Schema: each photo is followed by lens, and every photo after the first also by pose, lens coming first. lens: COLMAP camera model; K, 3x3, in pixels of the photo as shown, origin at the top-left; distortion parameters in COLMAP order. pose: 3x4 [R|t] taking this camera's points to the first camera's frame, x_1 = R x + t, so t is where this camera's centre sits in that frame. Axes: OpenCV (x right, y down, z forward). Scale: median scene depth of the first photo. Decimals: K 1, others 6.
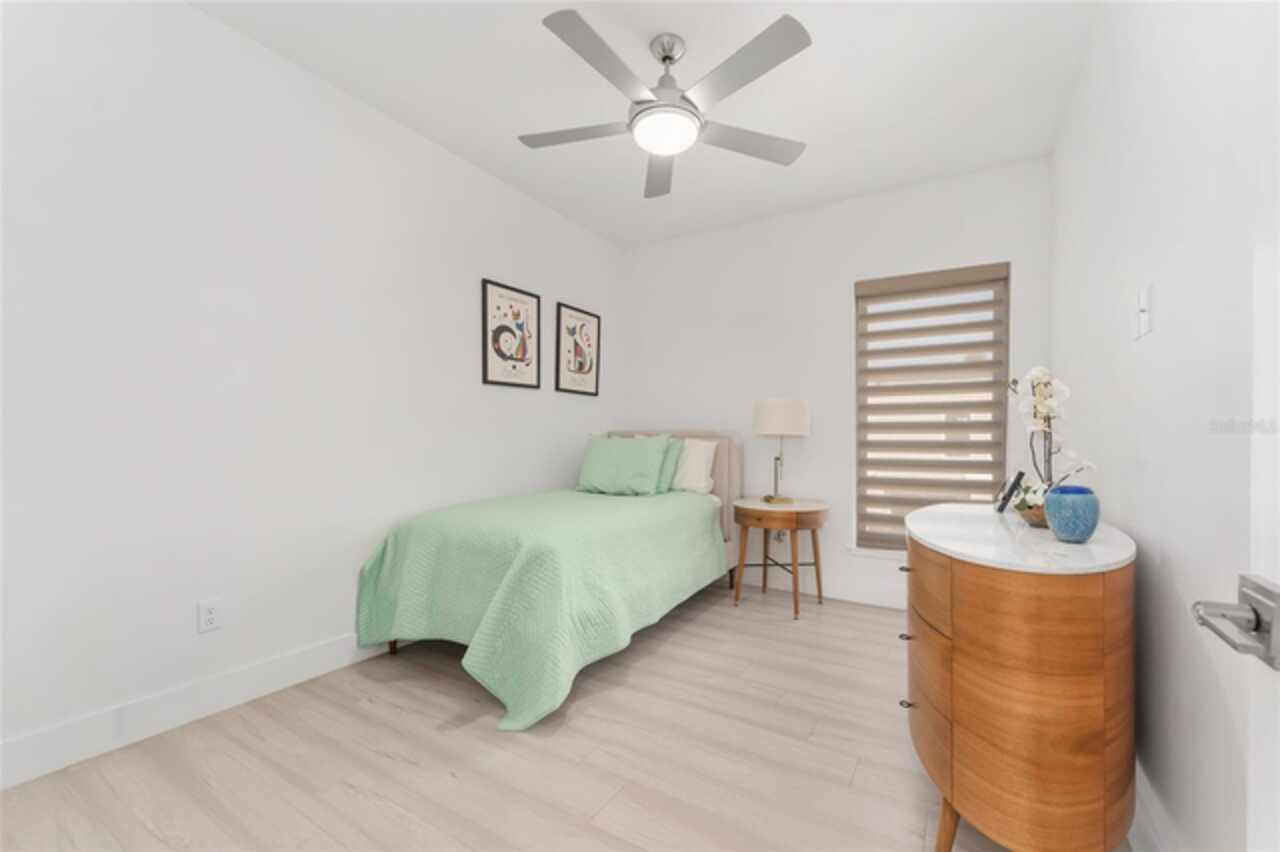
lens RADIAL K [[516.1, 0, 645.6], [0, 516.1, 453.8], [0, 0, 1]] dist [0.000433, 0.000216]
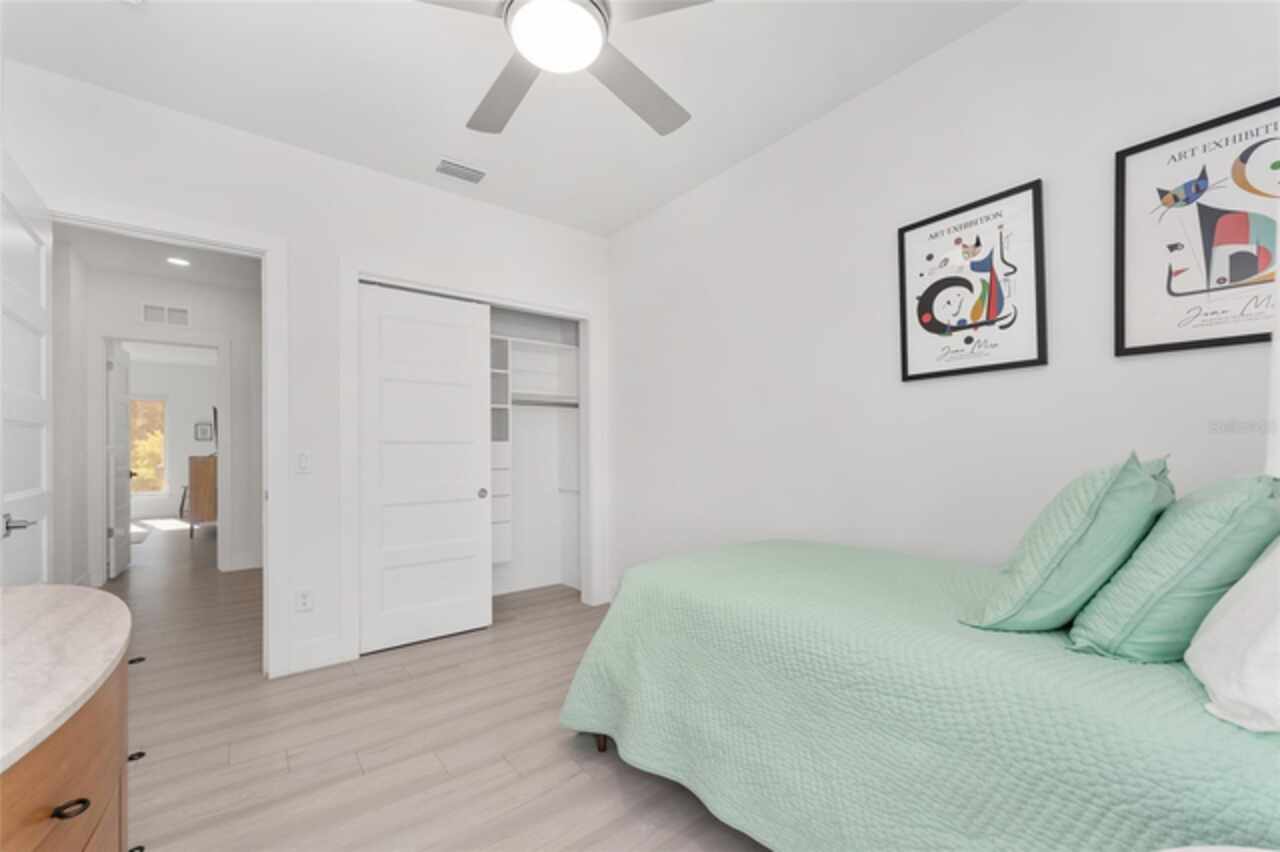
lens RADIAL K [[516.1, 0, 645.6], [0, 516.1, 453.8], [0, 0, 1]] dist [0.000433, 0.000216]
pose [[-0.353467, 0.006478, -0.935425, 0.420642], [-0.028674, 0.999431, 0.017756, -0.040000], [0.935008, 0.033098, -0.353080, 0.872048]]
